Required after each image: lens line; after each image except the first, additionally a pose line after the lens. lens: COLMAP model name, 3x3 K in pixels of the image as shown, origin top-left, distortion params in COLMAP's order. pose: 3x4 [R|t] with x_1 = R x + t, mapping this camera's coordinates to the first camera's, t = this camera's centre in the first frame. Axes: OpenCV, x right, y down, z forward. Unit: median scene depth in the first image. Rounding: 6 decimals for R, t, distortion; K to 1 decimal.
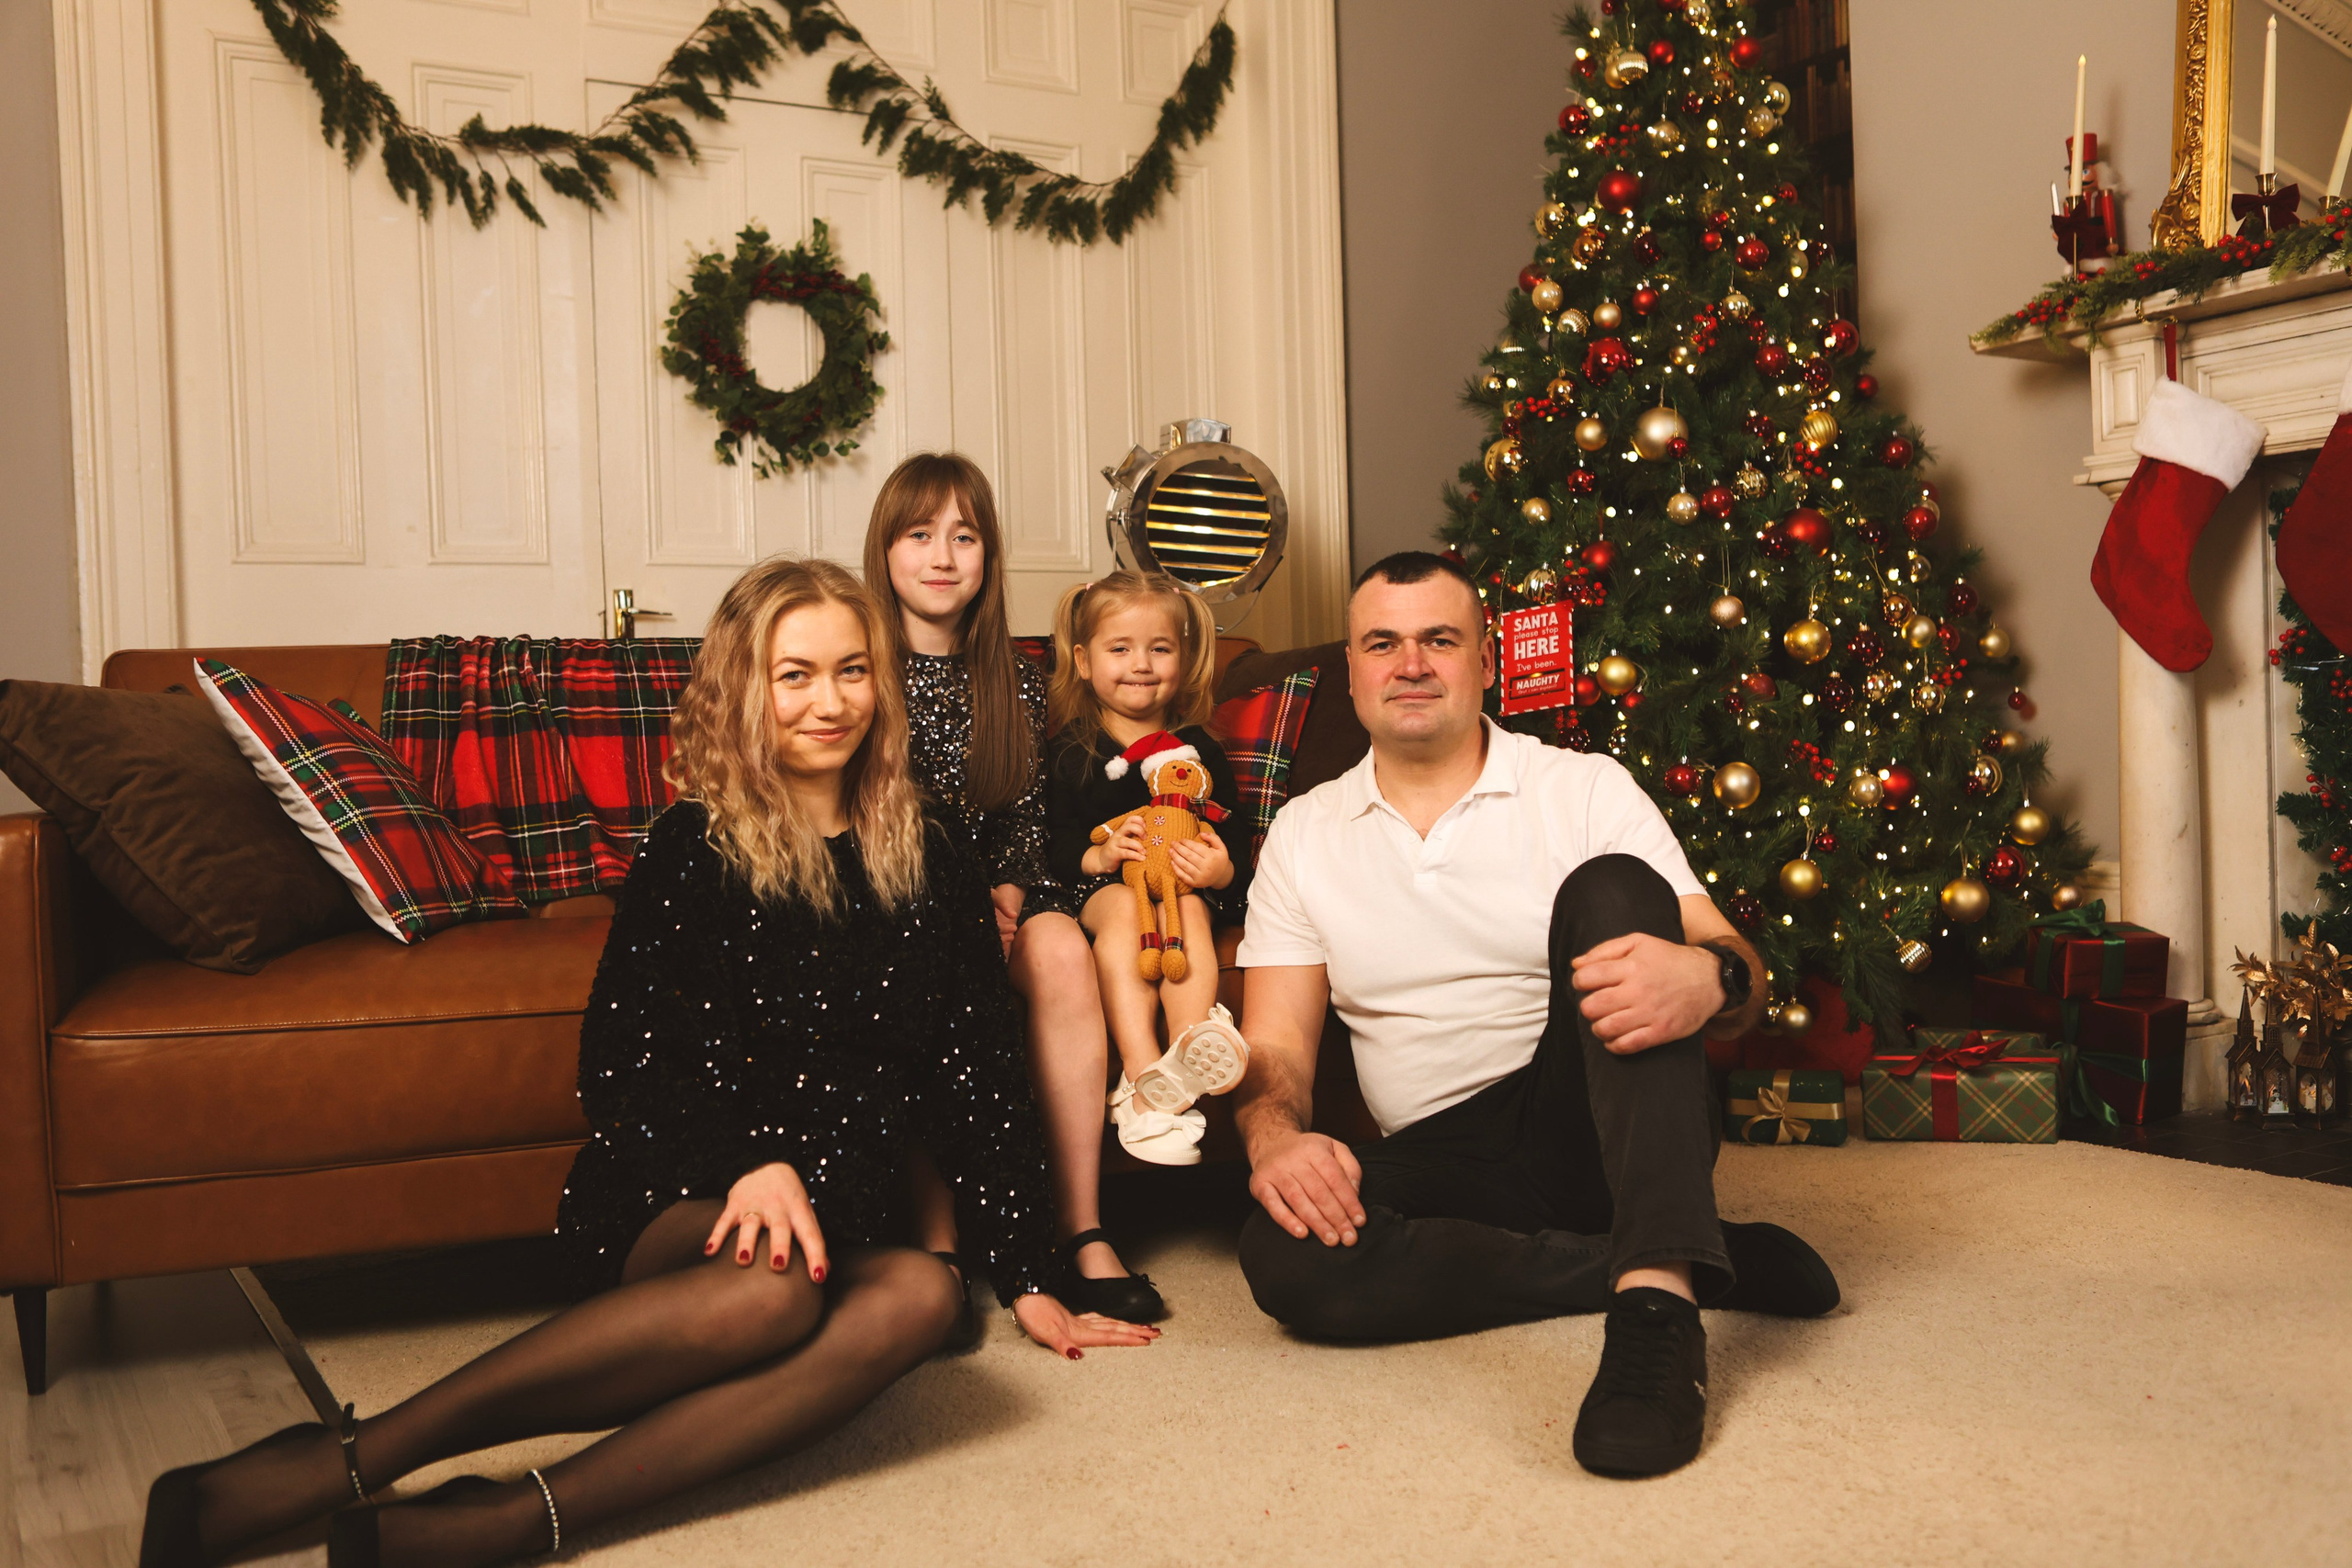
lens RADIAL K [[2099.7, 0, 1176.0], [0, 2099.7, 784.0], [0, 0, 1]] dist [-0.093284, 0.118915]
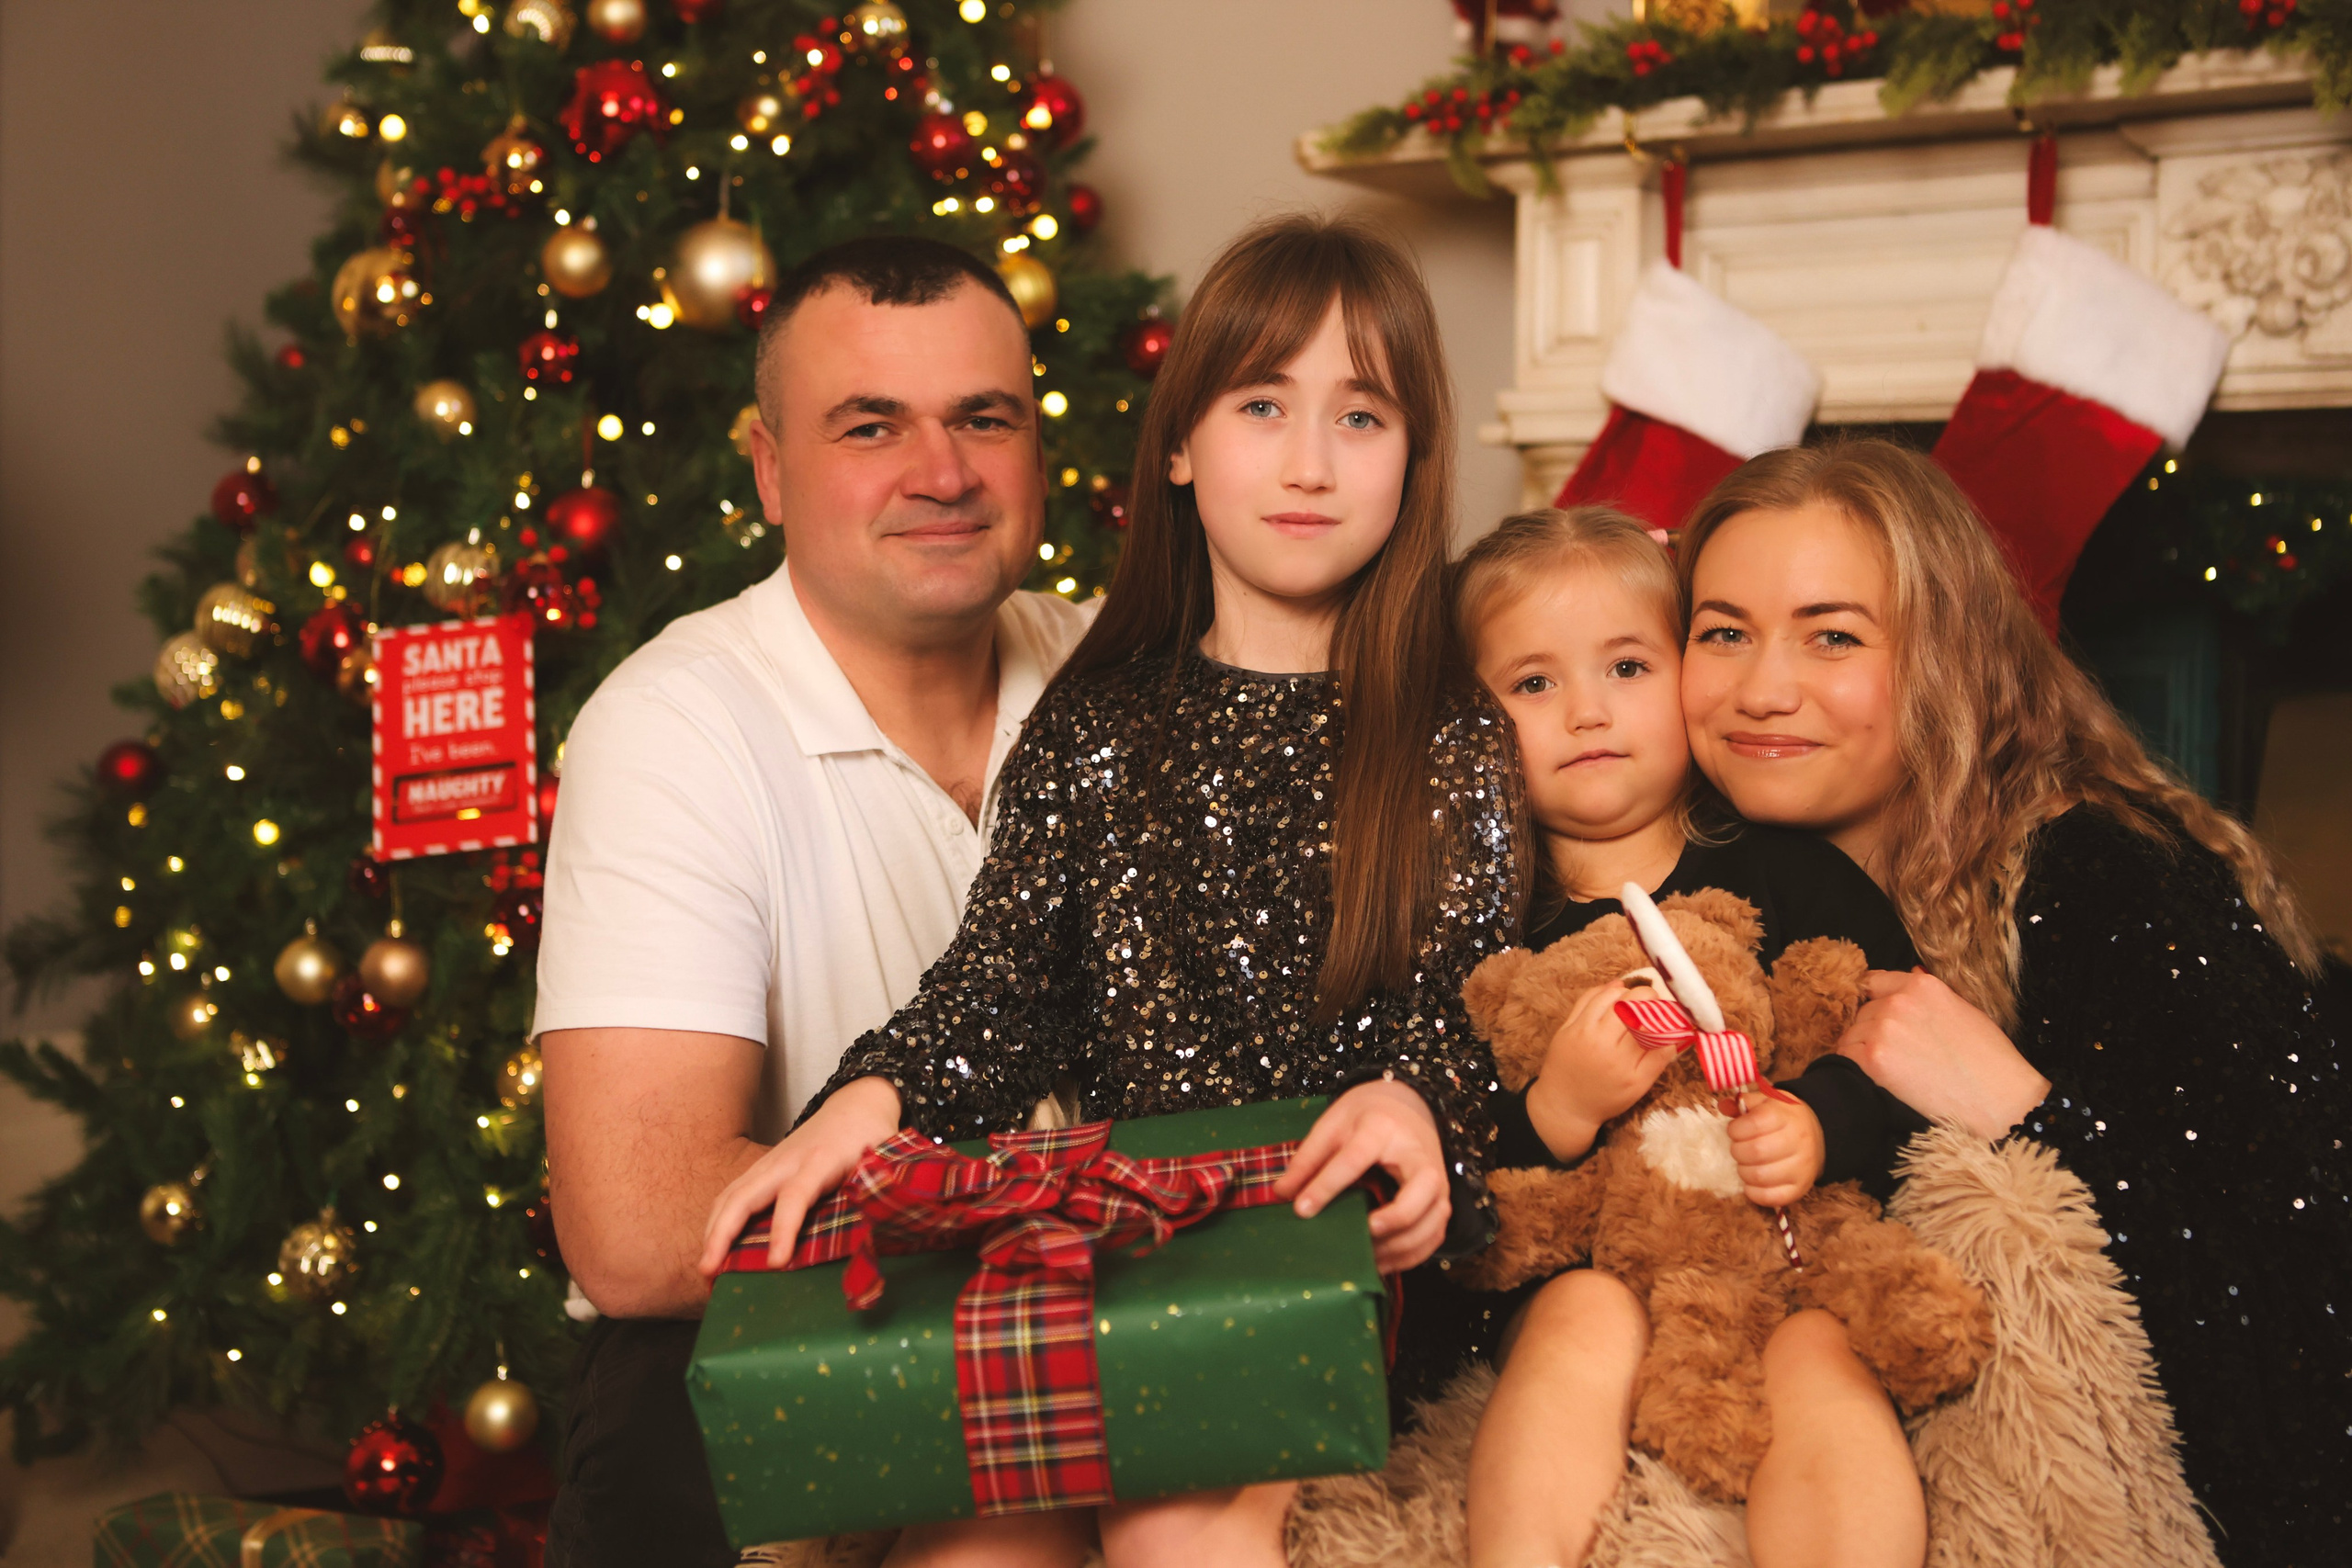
lens RADIAL K [[3325.9, 0, 1176.0], [0, 3325.9, 784.0], [0, 0, 1]] dist [0.014225, 0.094174]
pose [[0.898250, 0.025991, 0.438716, -0.008839], [-0.033711, 0.999383, 0.009815, -0.061068], [-0.438190, -0.023605, 0.898572, 0.256744]]
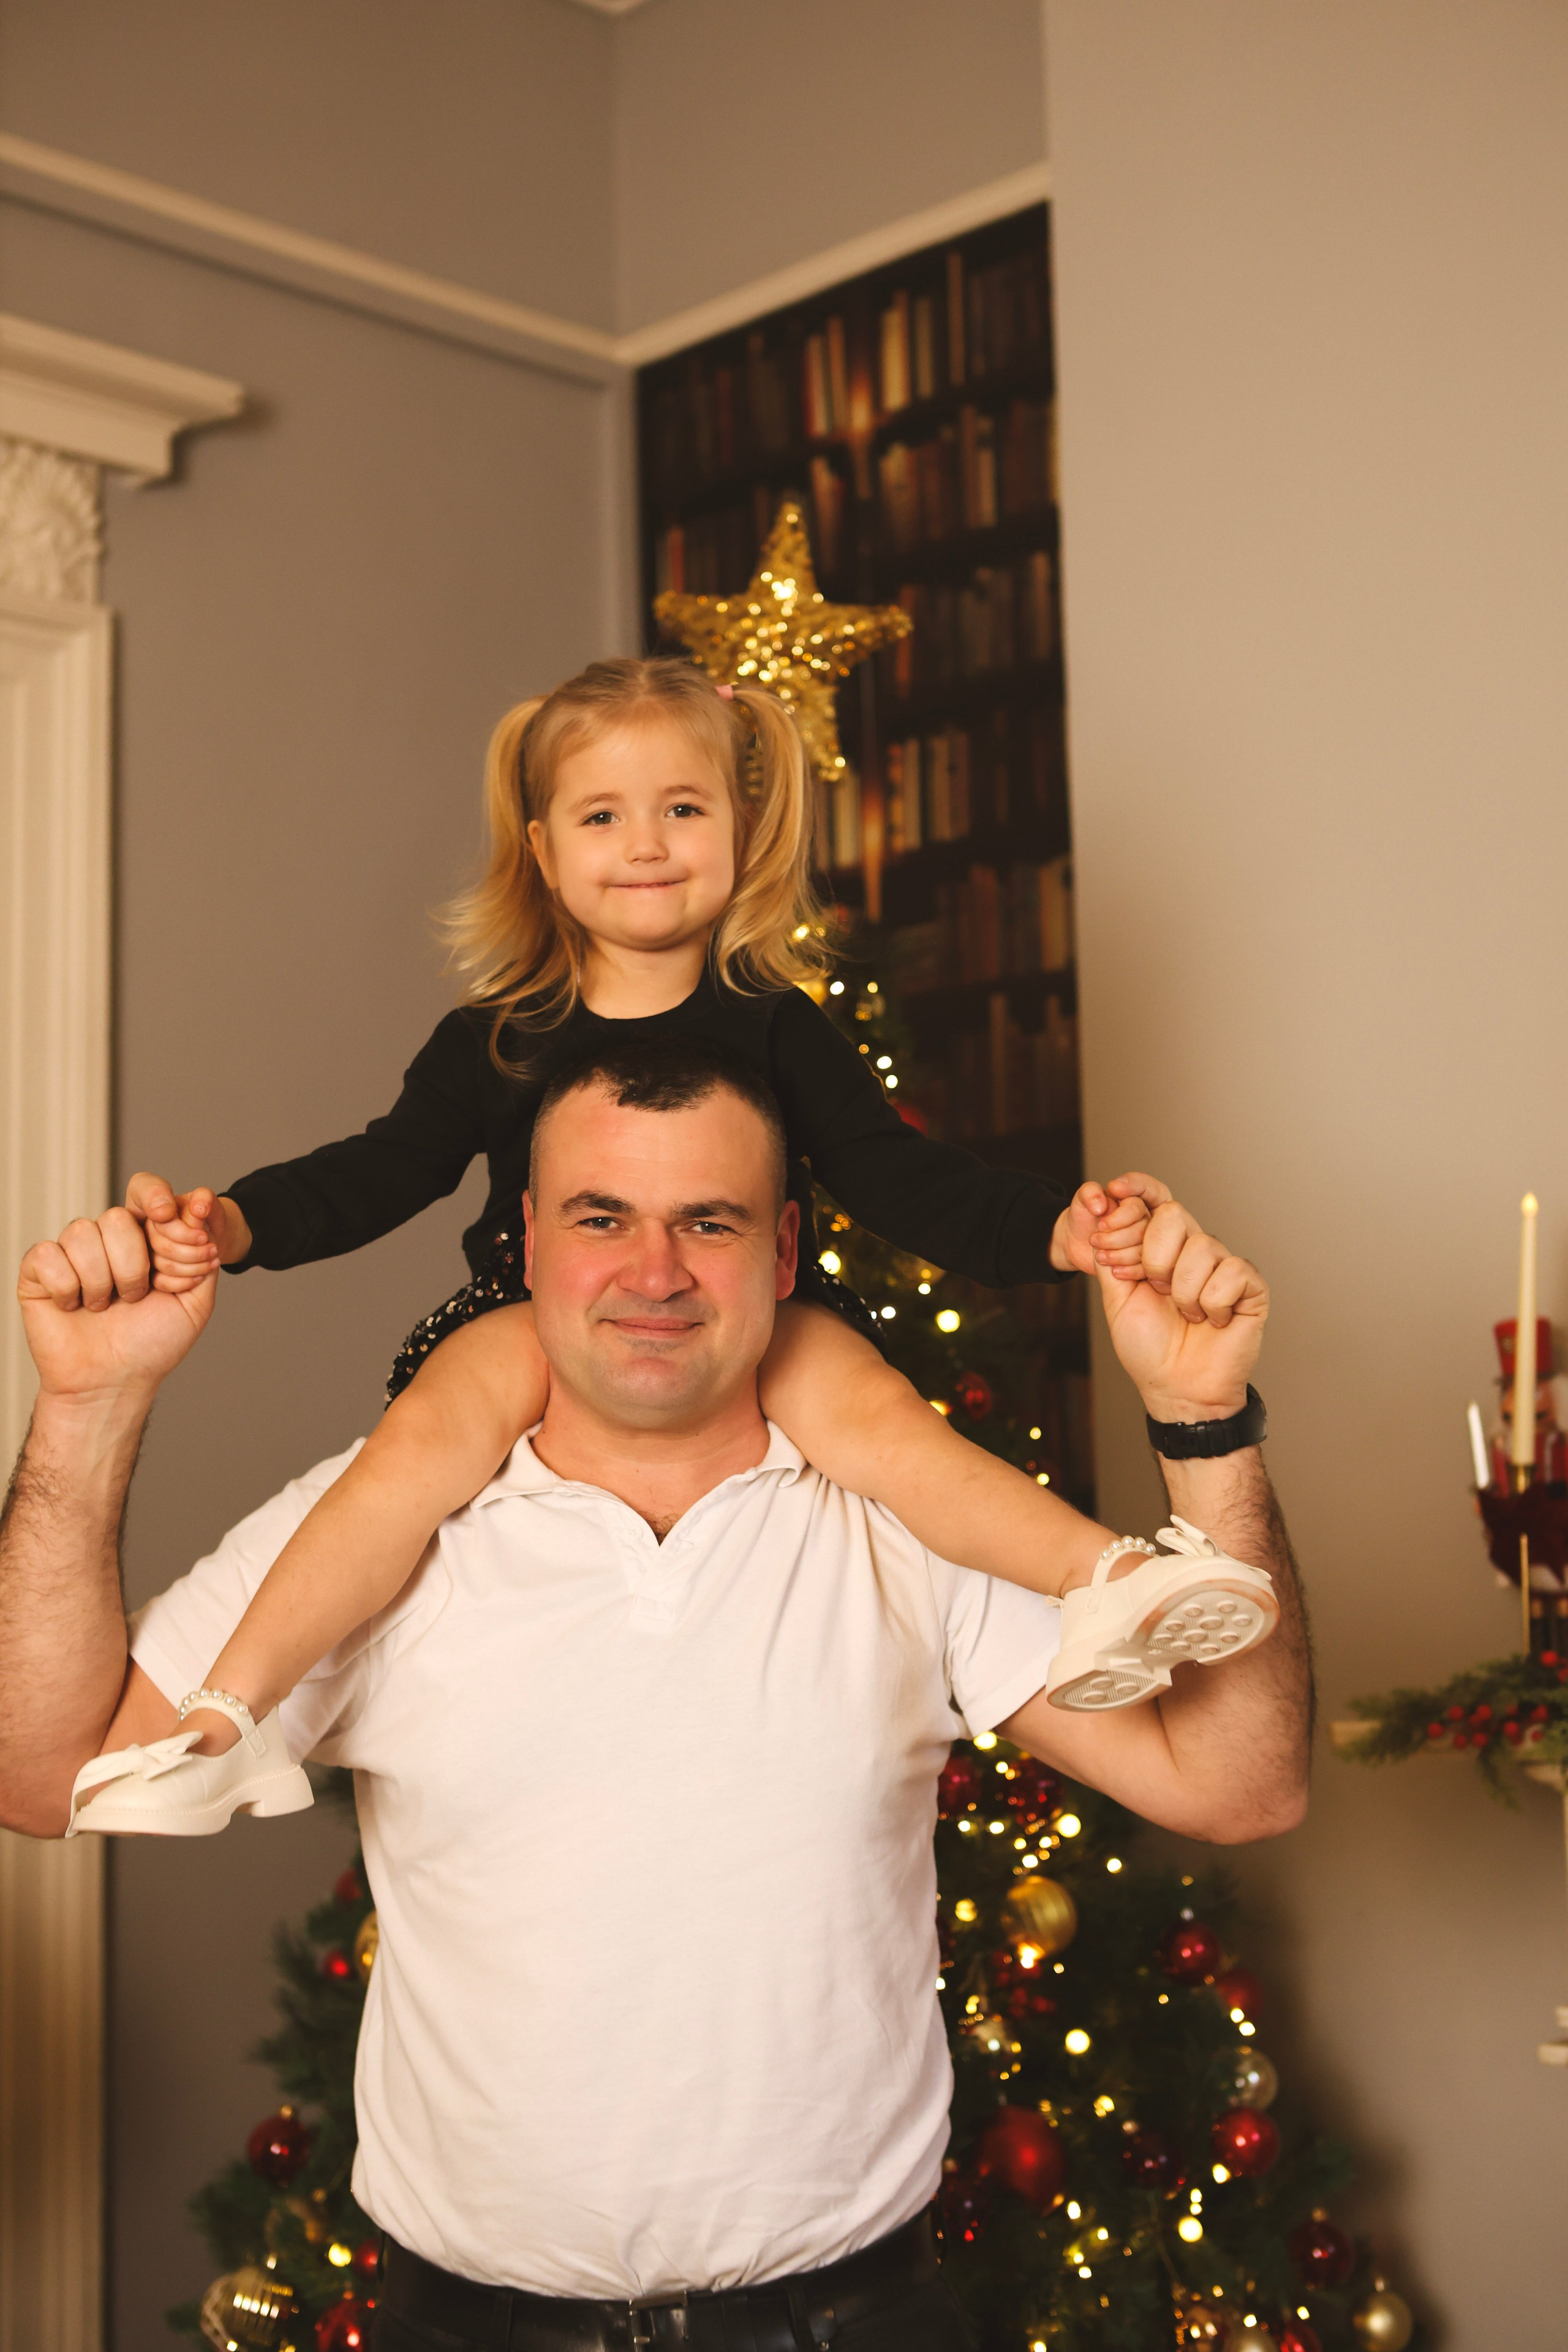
lens RADIAL K [[3326.2, 0, 817.8], [0, 3326.2, 1169.2], [0, 0, 1]] dist [0.014225, 0.094174]
pose [[0.966999, 0.036487, 0.252152, 0.055548], [0.001130, 0.989068, -0.147455, -0.231418], [-0.254776, 0.142873, 0.956387, 0.242330]]
